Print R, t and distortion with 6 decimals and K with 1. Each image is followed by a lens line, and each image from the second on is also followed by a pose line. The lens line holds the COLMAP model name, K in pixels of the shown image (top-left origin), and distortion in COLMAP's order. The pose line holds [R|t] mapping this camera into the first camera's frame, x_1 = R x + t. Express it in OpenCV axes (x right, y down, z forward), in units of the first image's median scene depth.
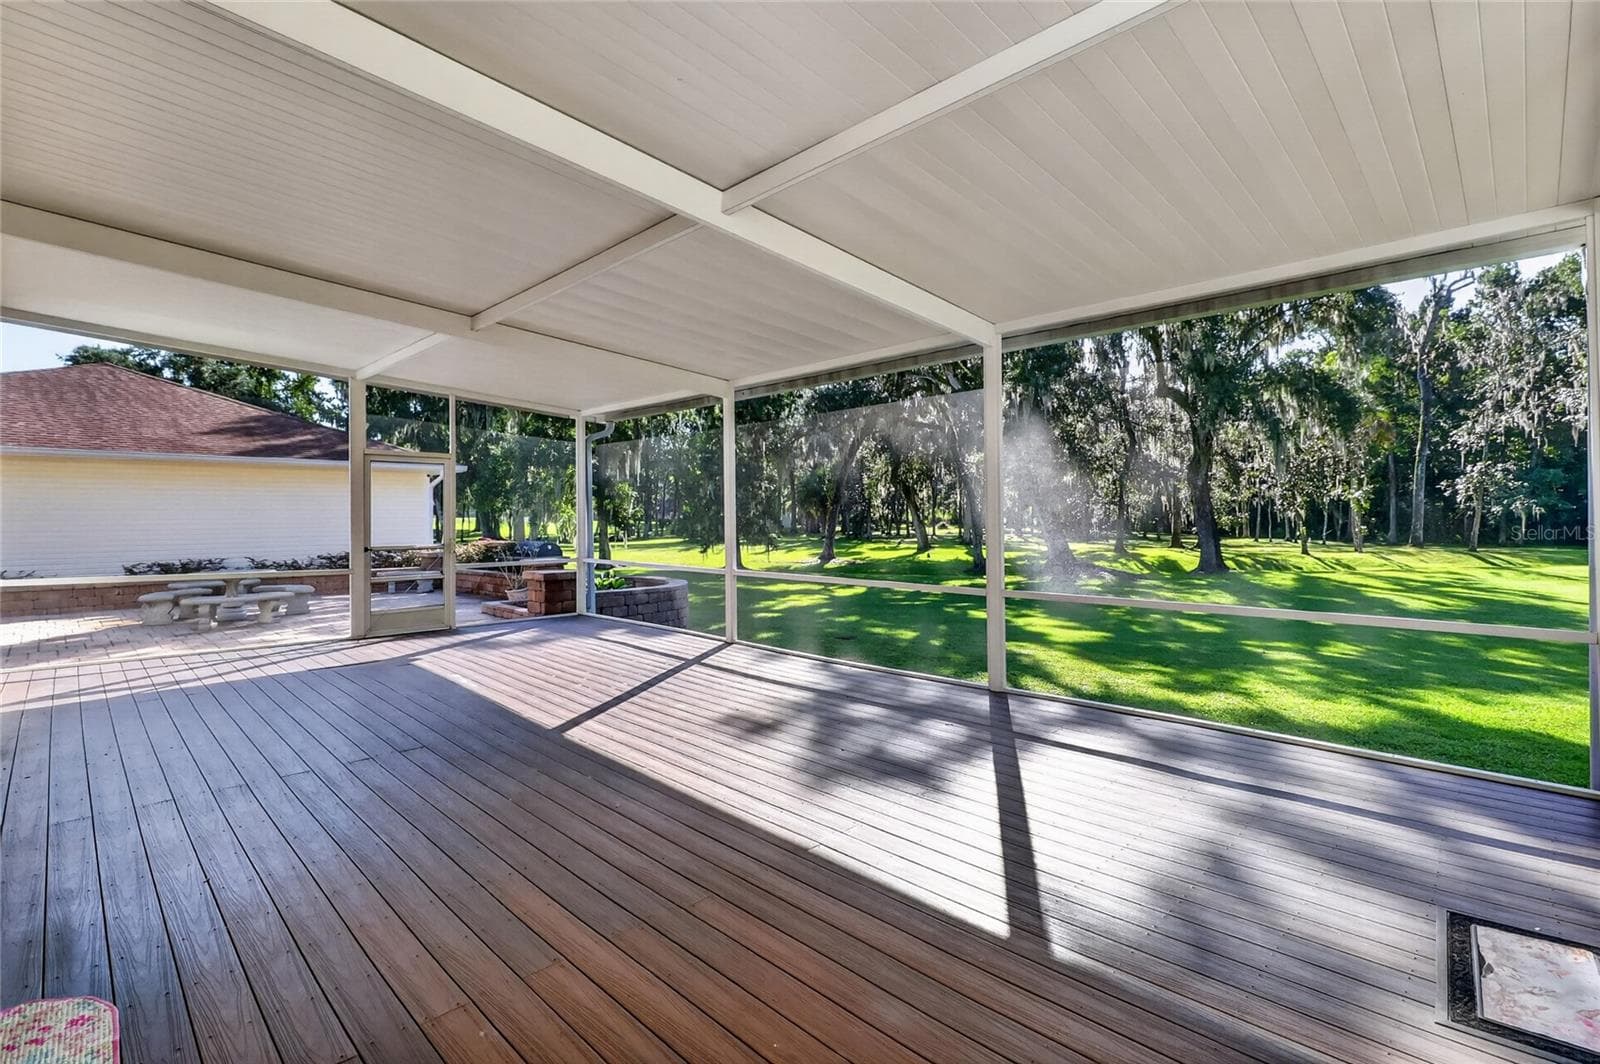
lens RADIAL K [[733.2, 0, 798.3], [0, 733.2, 536.9], [0, 0, 1]] dist [0.003496, -0.001957]
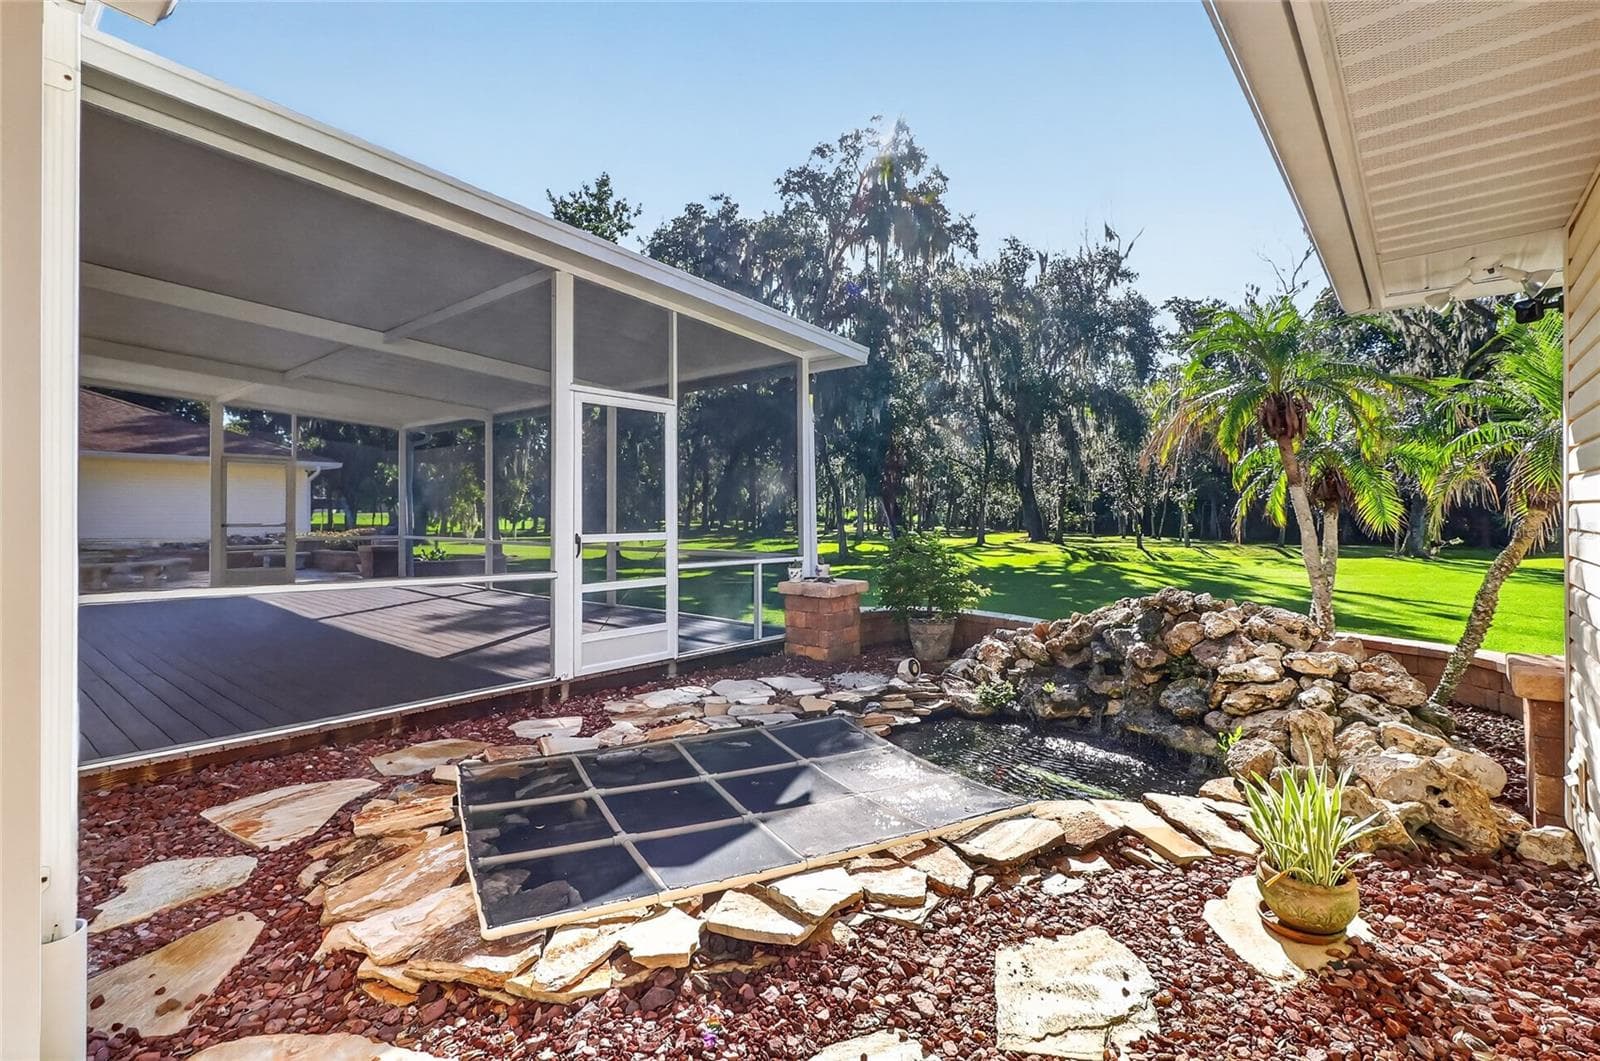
lens RADIAL K [[733.2, 0, 804.3], [0, 733.2, 522.3], [0, 0, 1]] dist [0.003496, -0.001957]
pose [[0.995972, 0.006094, 0.089453, 0.179318], [-0.004491, 0.999826, -0.018119, 0.015349], [-0.089548, 0.017644, 0.995826, -0.225661]]
